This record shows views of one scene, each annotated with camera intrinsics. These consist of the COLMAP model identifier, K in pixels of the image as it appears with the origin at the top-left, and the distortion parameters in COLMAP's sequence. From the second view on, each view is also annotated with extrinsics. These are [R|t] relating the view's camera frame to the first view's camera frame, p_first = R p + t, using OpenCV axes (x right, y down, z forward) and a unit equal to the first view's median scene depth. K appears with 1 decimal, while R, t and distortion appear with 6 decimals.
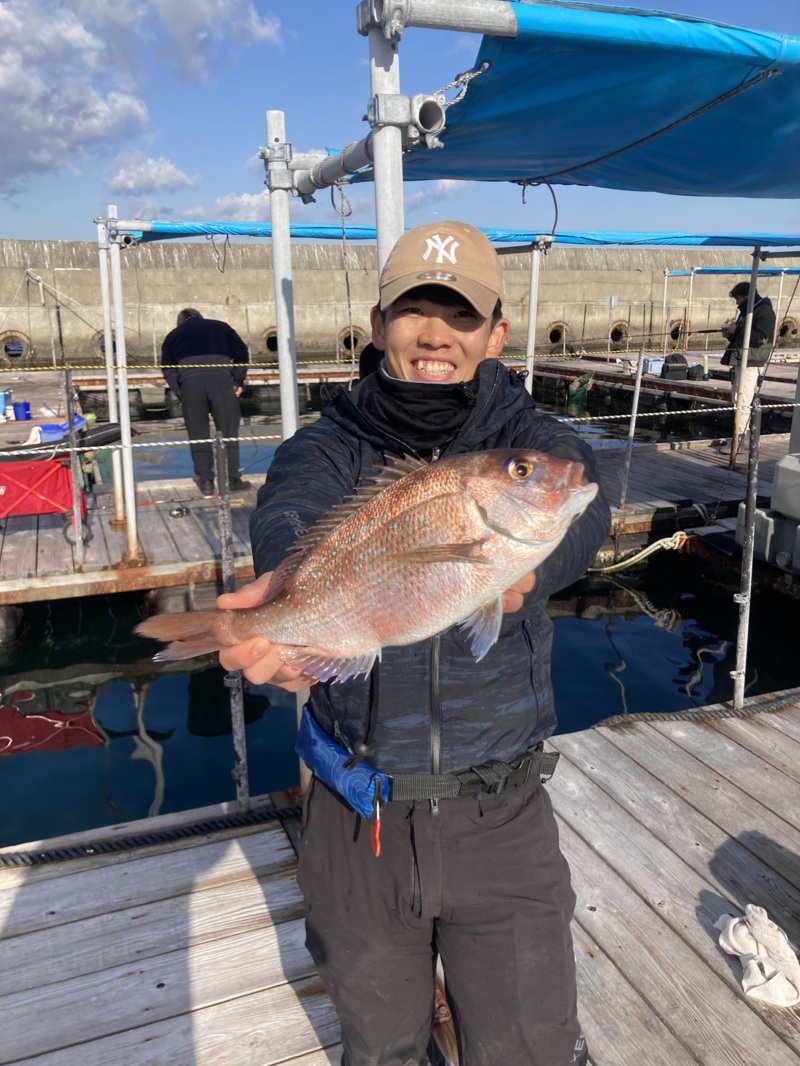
lens RADIAL K [[877.3, 0, 398.6], [0, 877.3, 535.7], [0, 0, 1]] dist [-0.008158, -0.020866]
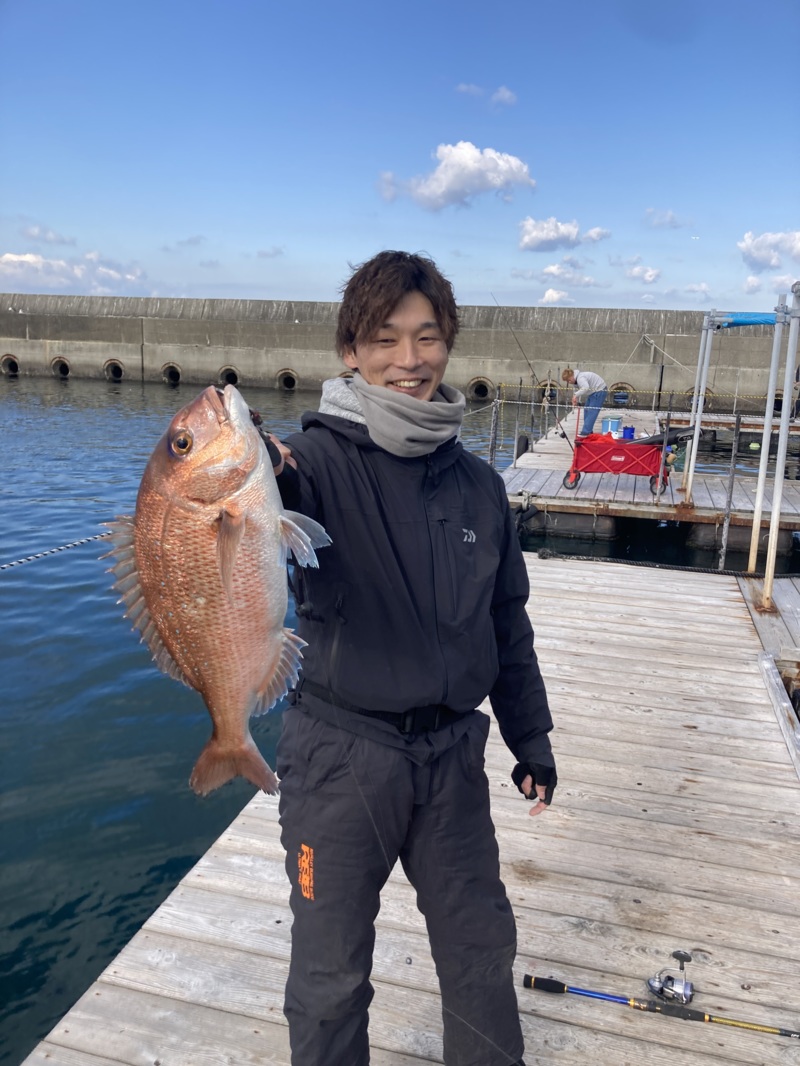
lens RADIAL K [[877.3, 0, 402.0], [0, 877.3, 530.0], [0, 0, 1]] dist [-0.008158, -0.020866]
pose [[0.800513, 0.160428, -0.577445, 0.220783], [-0.202952, 0.979144, -0.009324, 0.177445], [0.563906, 0.124658, 0.816376, -0.629643]]
